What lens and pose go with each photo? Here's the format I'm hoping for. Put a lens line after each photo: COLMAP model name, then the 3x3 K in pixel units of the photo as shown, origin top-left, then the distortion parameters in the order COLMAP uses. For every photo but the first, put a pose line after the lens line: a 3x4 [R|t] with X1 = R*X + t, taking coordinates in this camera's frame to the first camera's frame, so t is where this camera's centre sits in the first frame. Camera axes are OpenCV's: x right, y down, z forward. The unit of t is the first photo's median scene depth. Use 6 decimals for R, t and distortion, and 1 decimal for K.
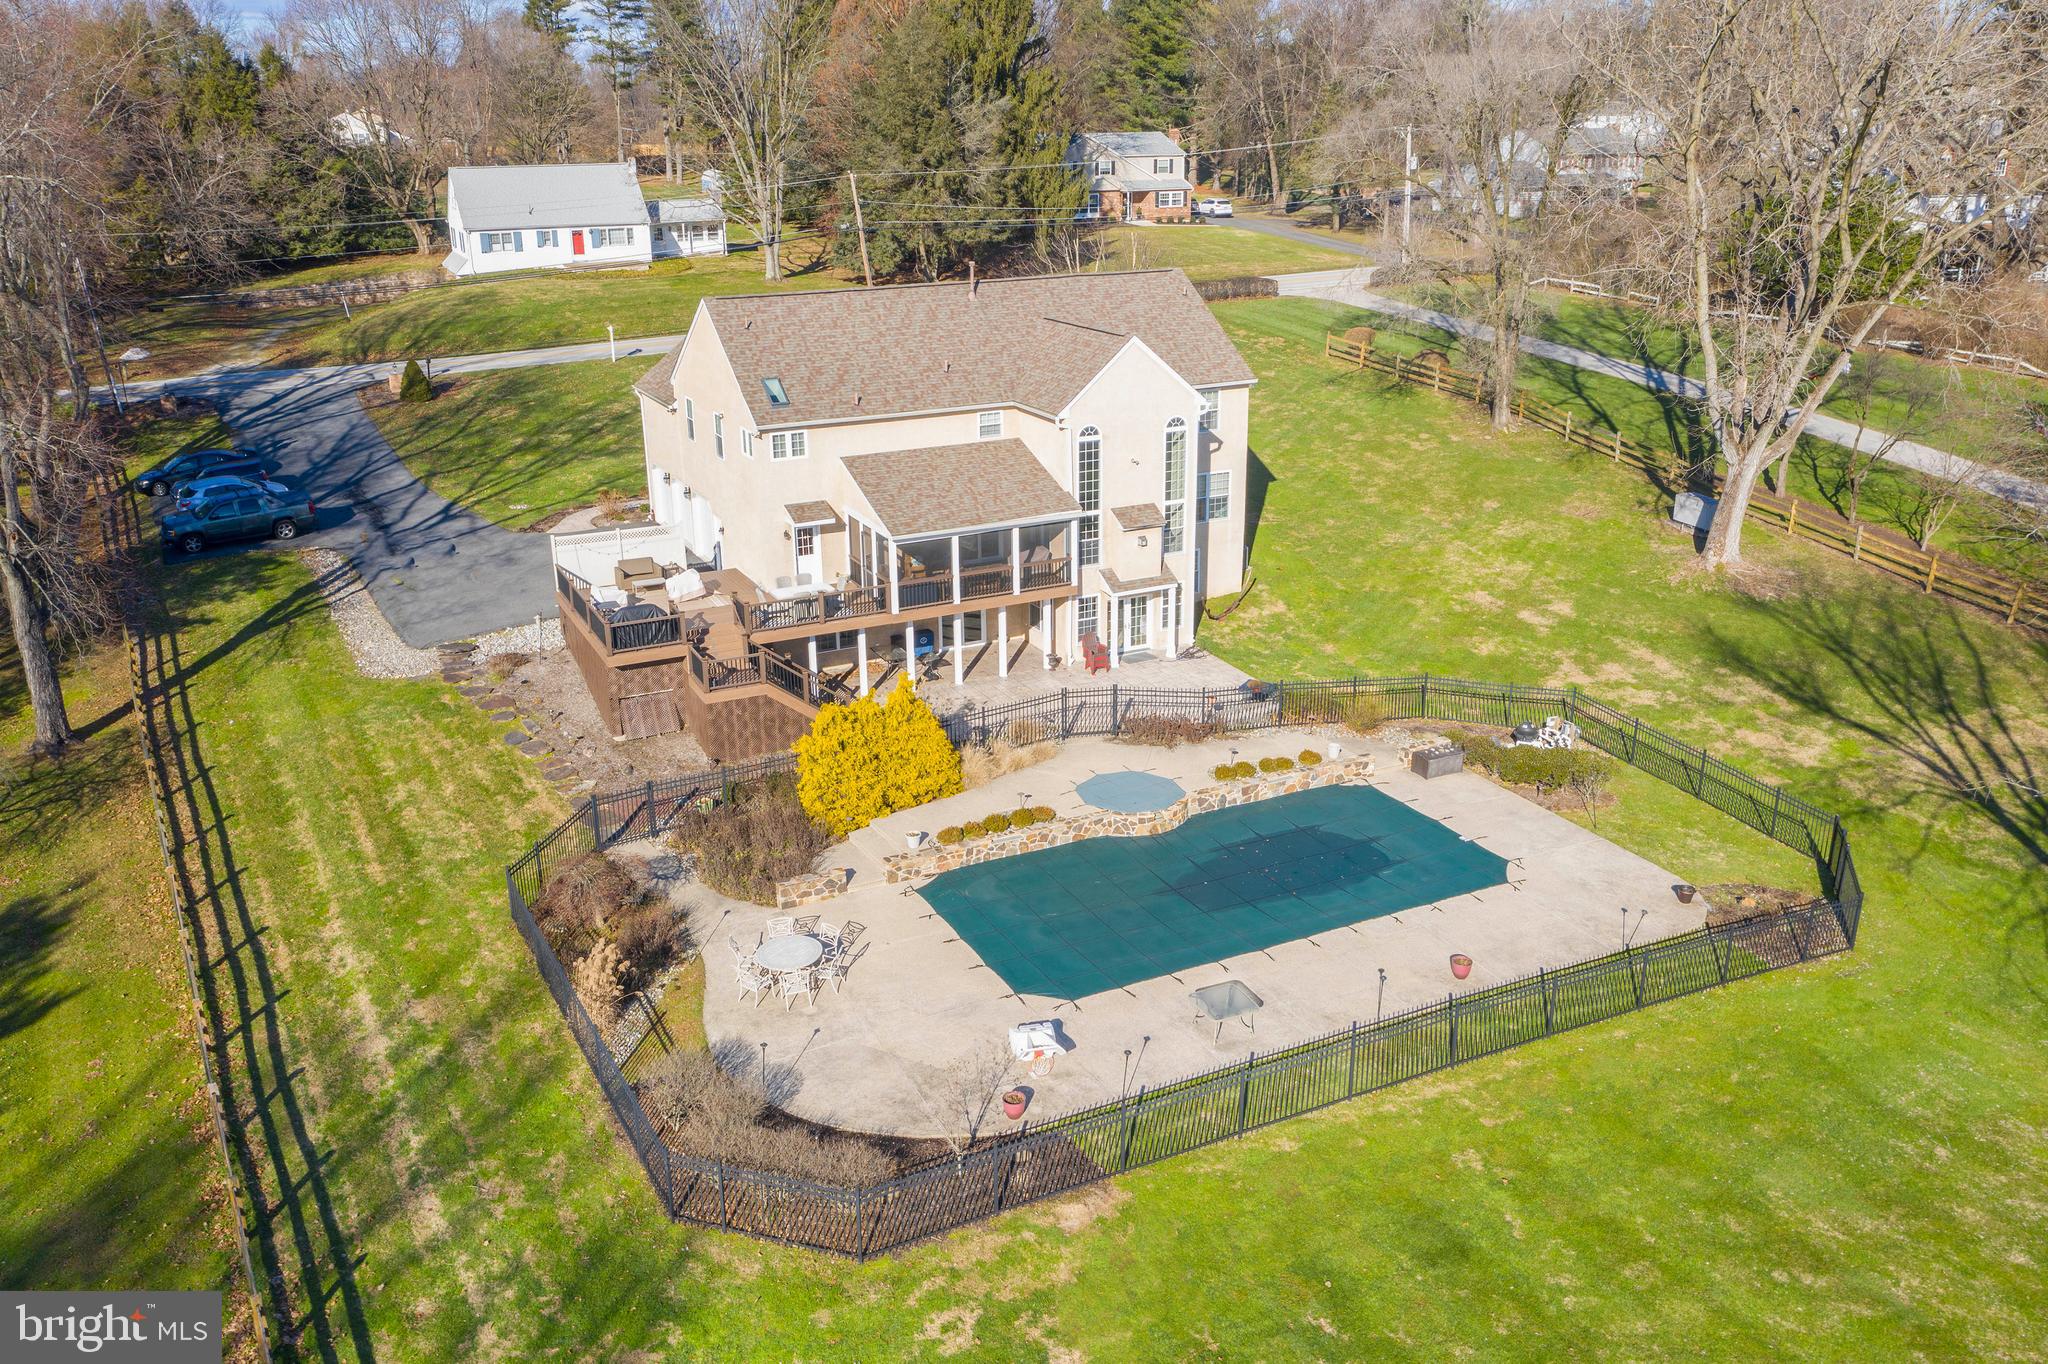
lens RADIAL K [[1650.2, 0, 1008.1], [0, 1650.2, 603.0], [0, 0, 1]] dist [-0.005131, 0.004829]
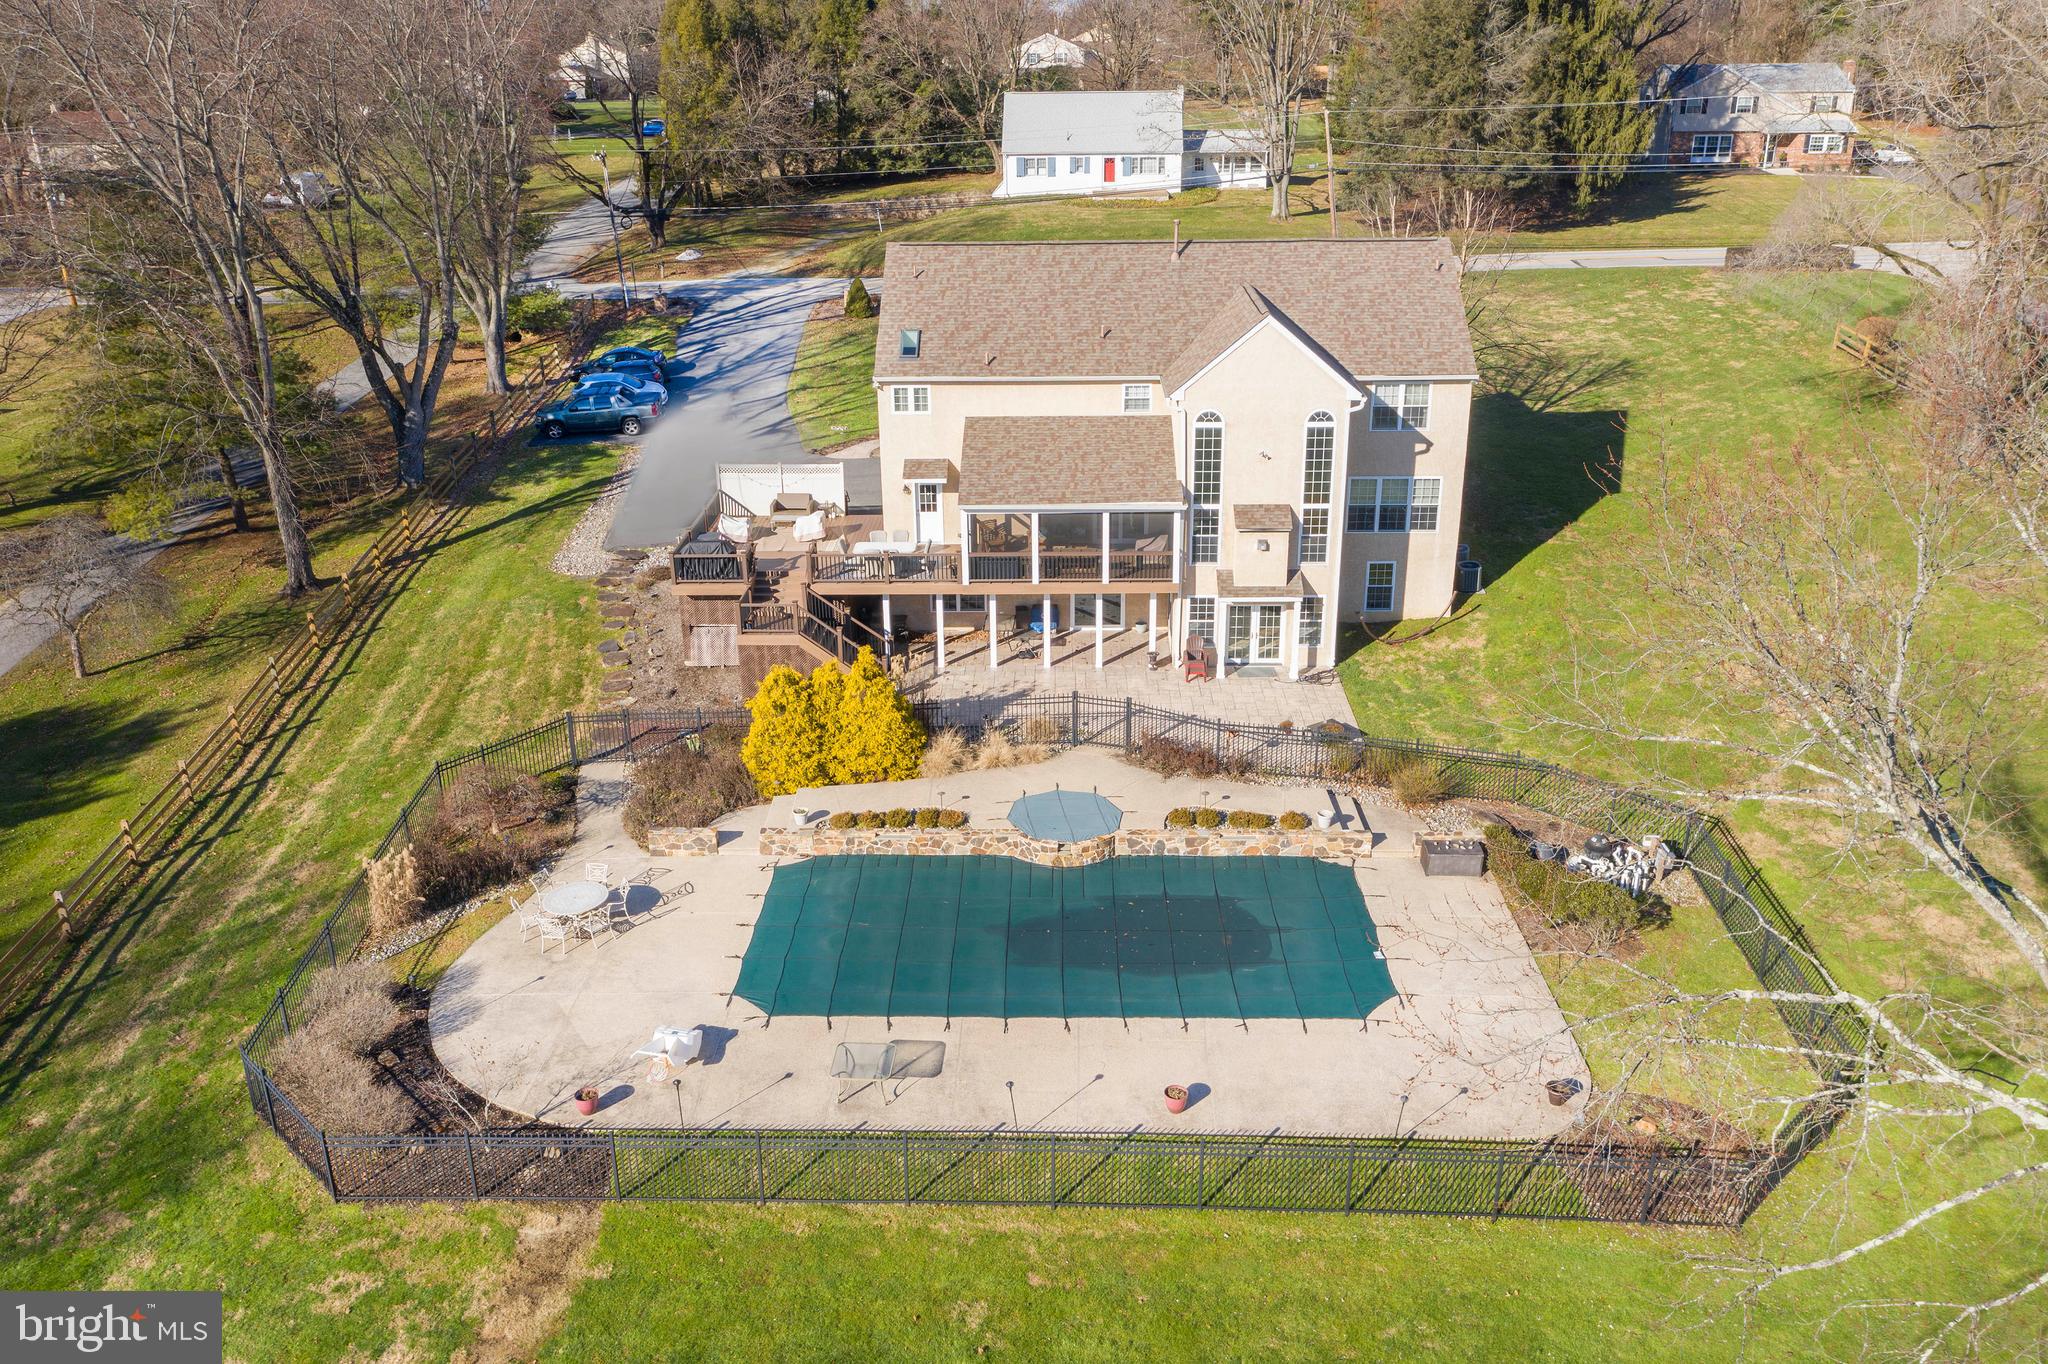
lens RADIAL K [[1650.2, 0, 1008.1], [0, 1650.2, 603.0], [0, 0, 1]] dist [-0.005131, 0.004829]
pose [[0.885455, 0.154591, -0.438260, 0.358619], [-0.133516, 0.987915, 0.078721, -0.058928], [0.445133, -0.011190, 0.895395, 0.136700]]
